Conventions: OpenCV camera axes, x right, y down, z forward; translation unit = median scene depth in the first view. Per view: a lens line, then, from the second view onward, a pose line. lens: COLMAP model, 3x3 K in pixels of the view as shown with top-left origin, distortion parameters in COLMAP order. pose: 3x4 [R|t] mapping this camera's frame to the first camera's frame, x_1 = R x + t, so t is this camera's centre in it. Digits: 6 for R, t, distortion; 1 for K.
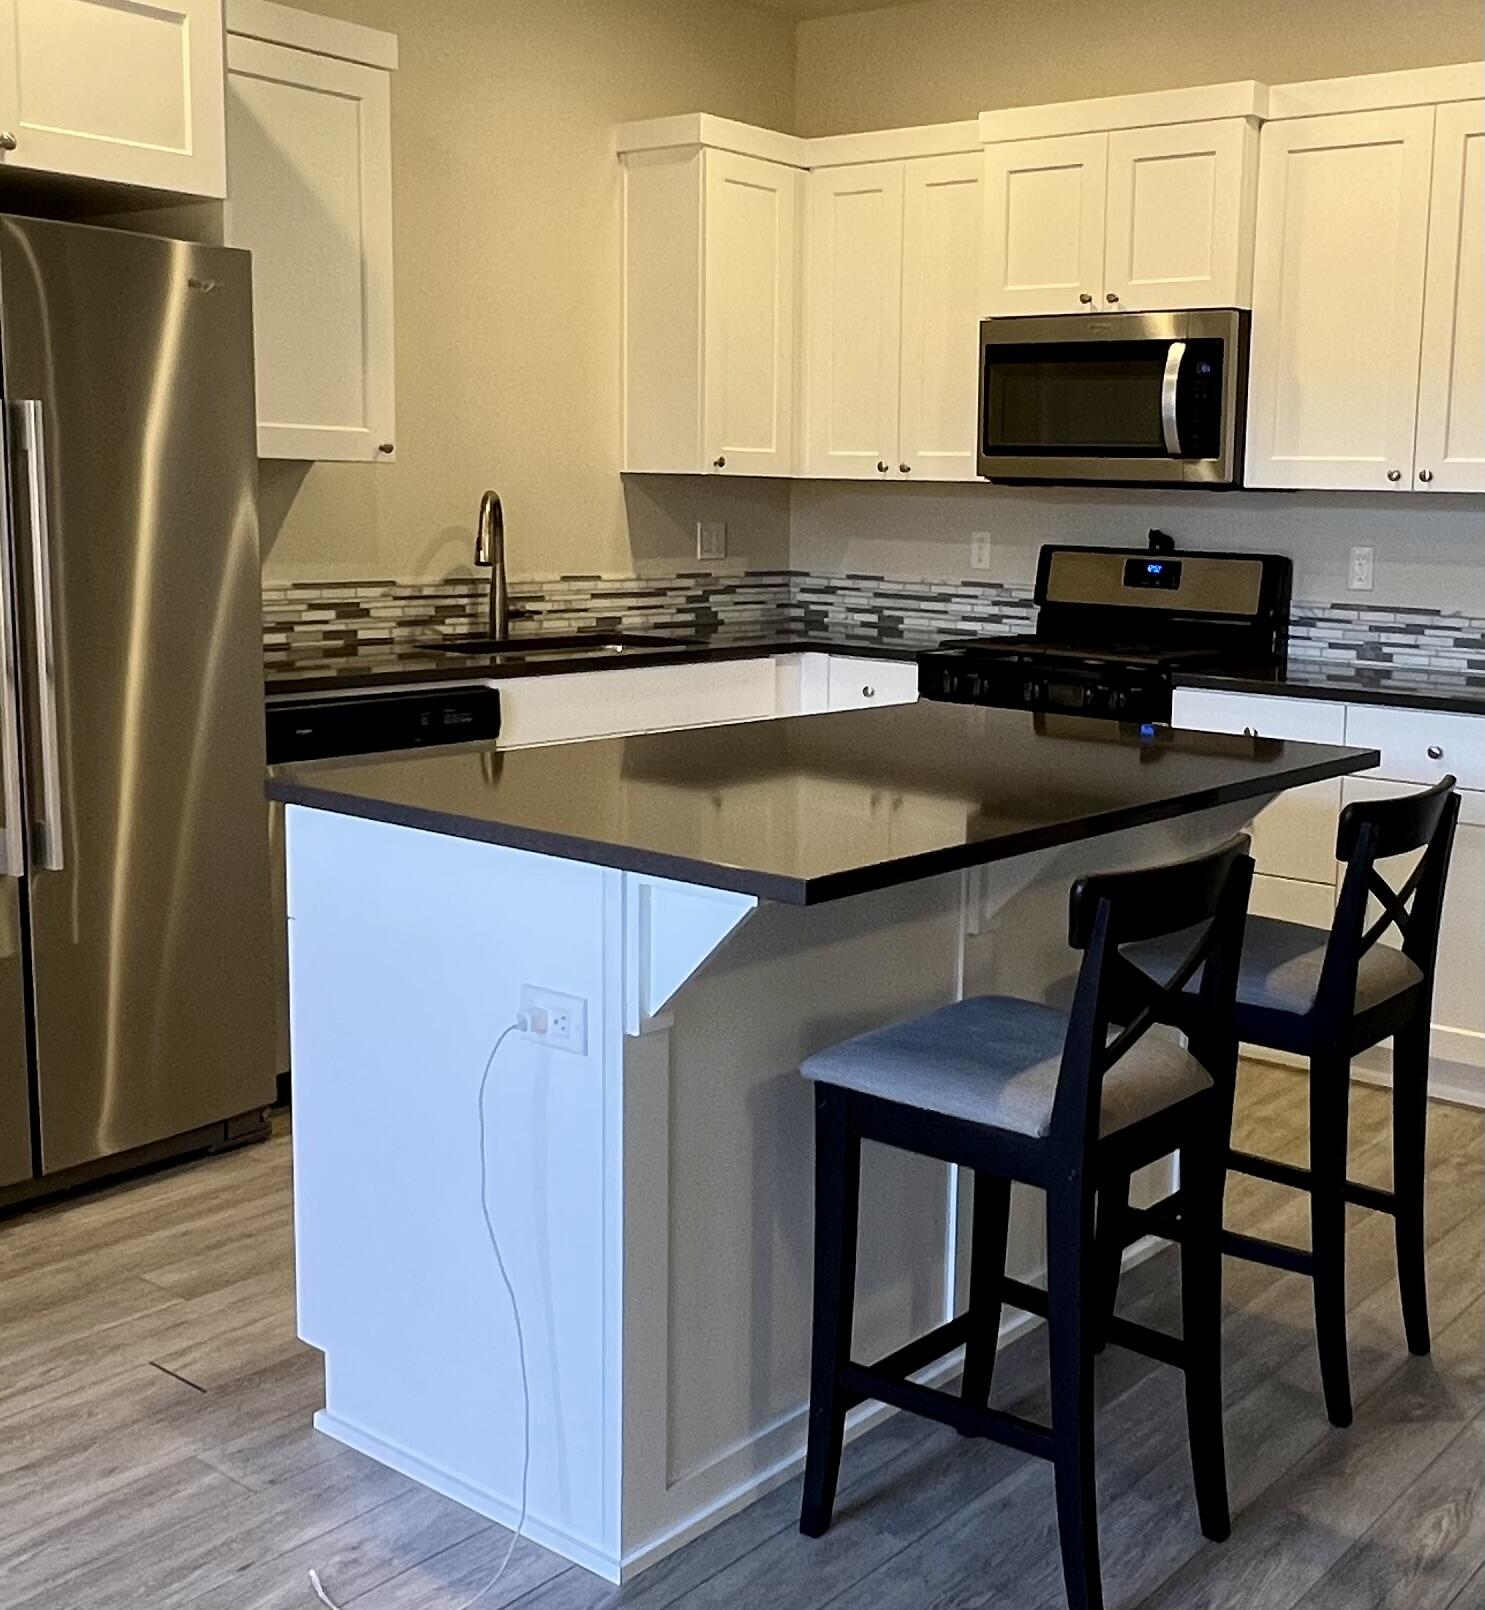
lens RADIAL K [[1858.7, 0, 976.2], [0, 1858.7, 752.0], [0, 0, 1]] dist [0.001872, 0.000000]
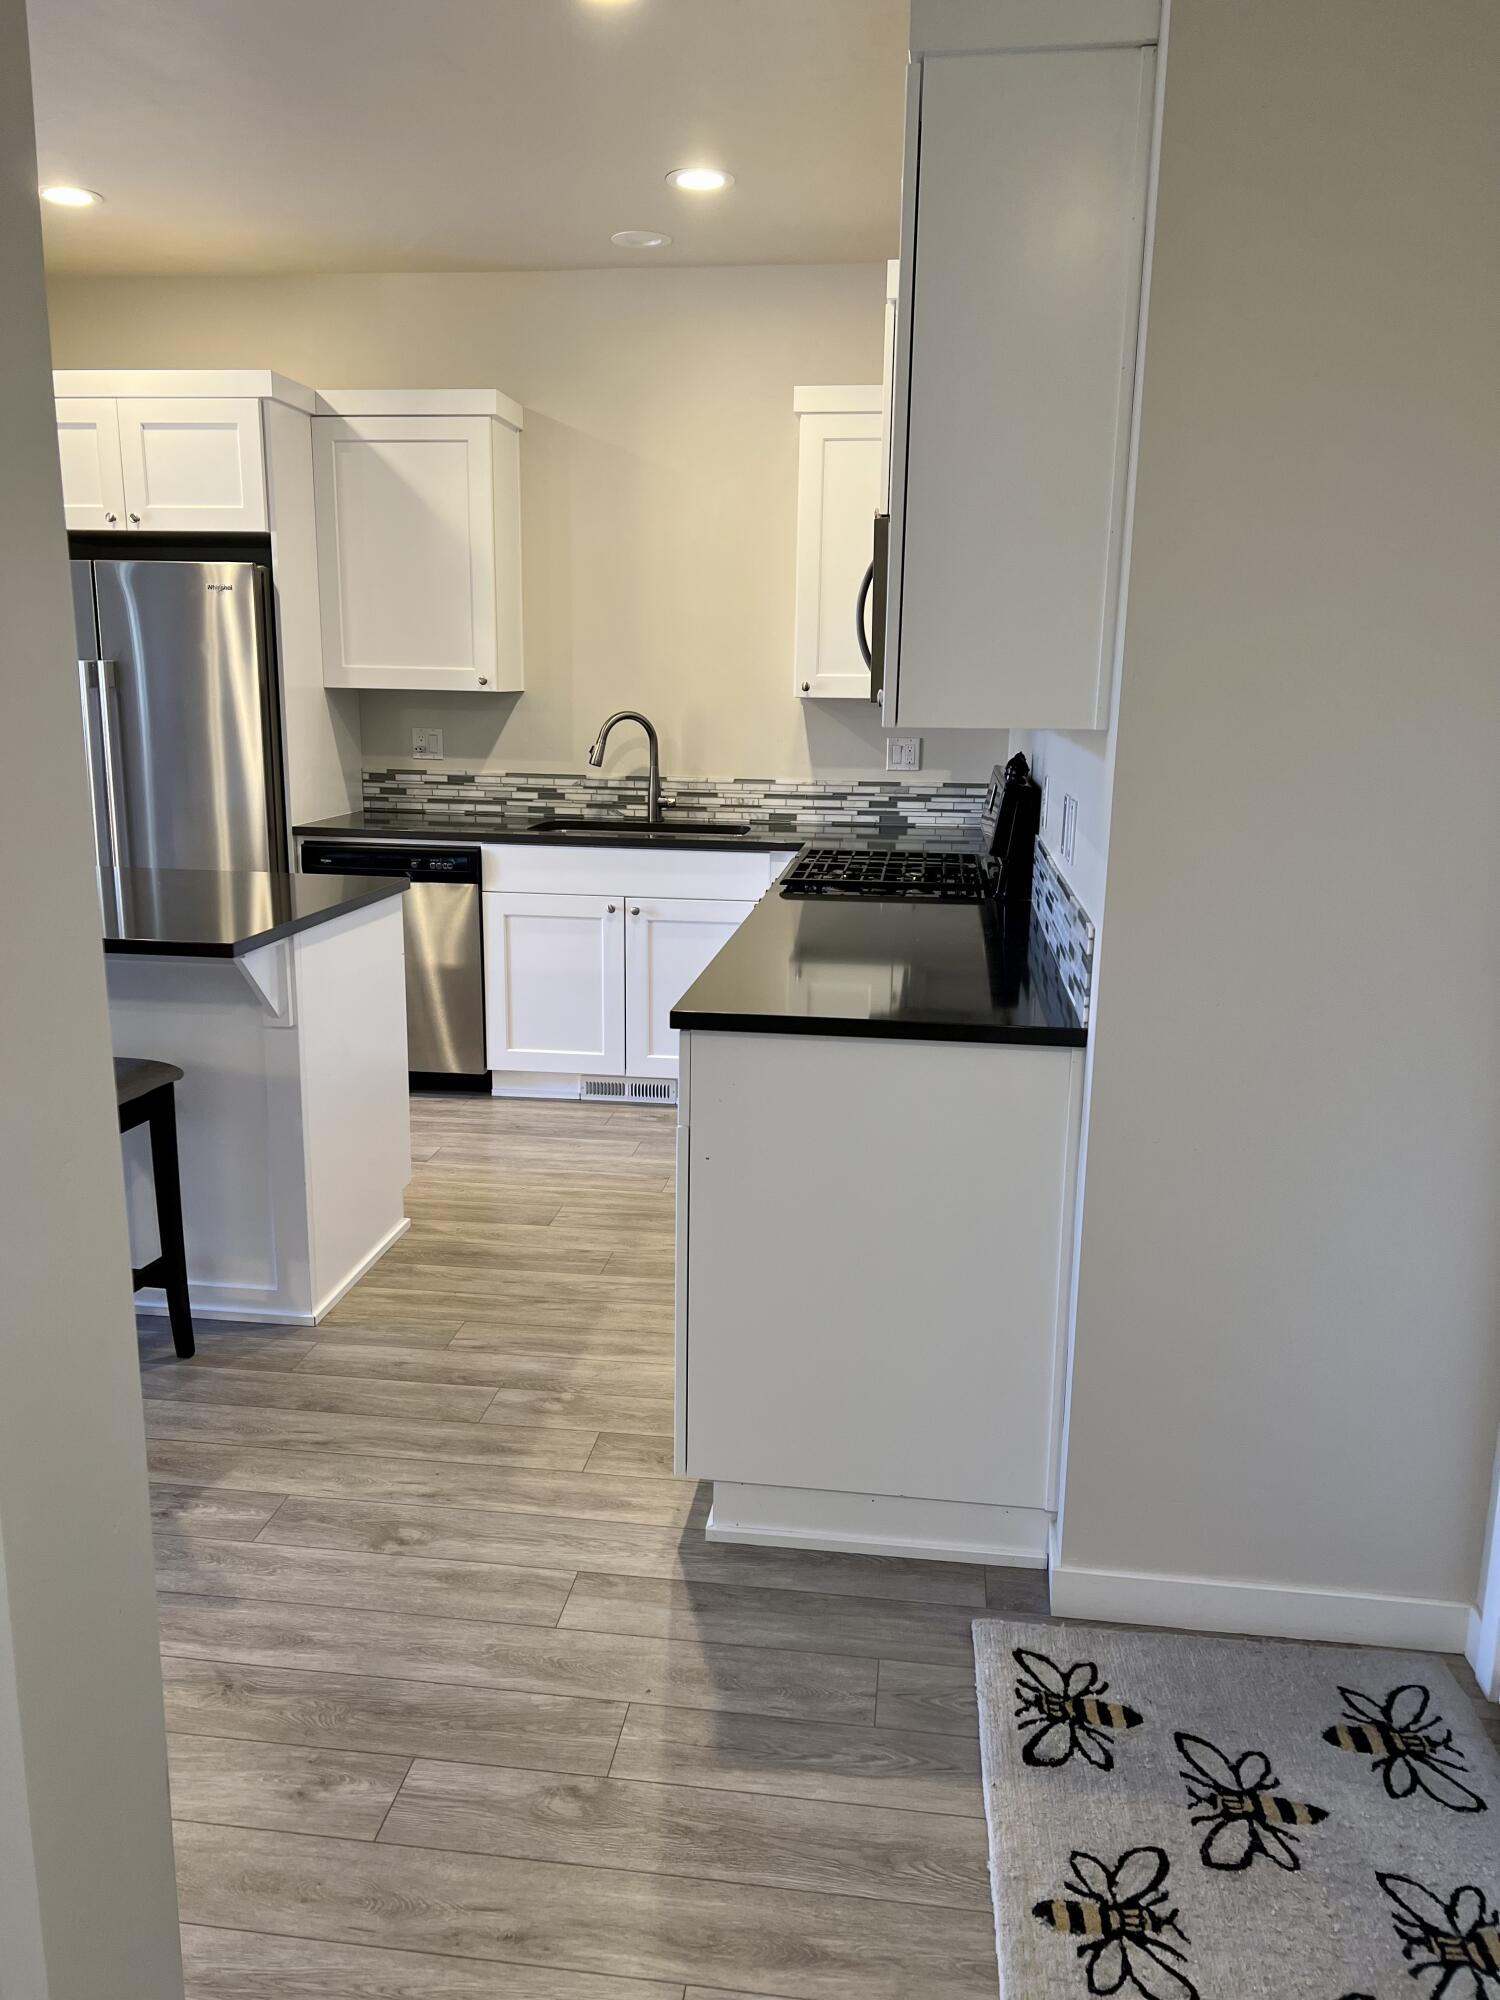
lens RADIAL K [[1486.0, 0, 739.8], [0, 1486.0, 1016.4], [0, 0, 1]] dist [0.058786, -0.045527]
pose [[0.472616, 0.177118, -0.863287, 0.730136], [-0.122513, 0.983288, 0.134667, -0.073984], [0.872711, 0.042118, 0.486416, 0.521351]]
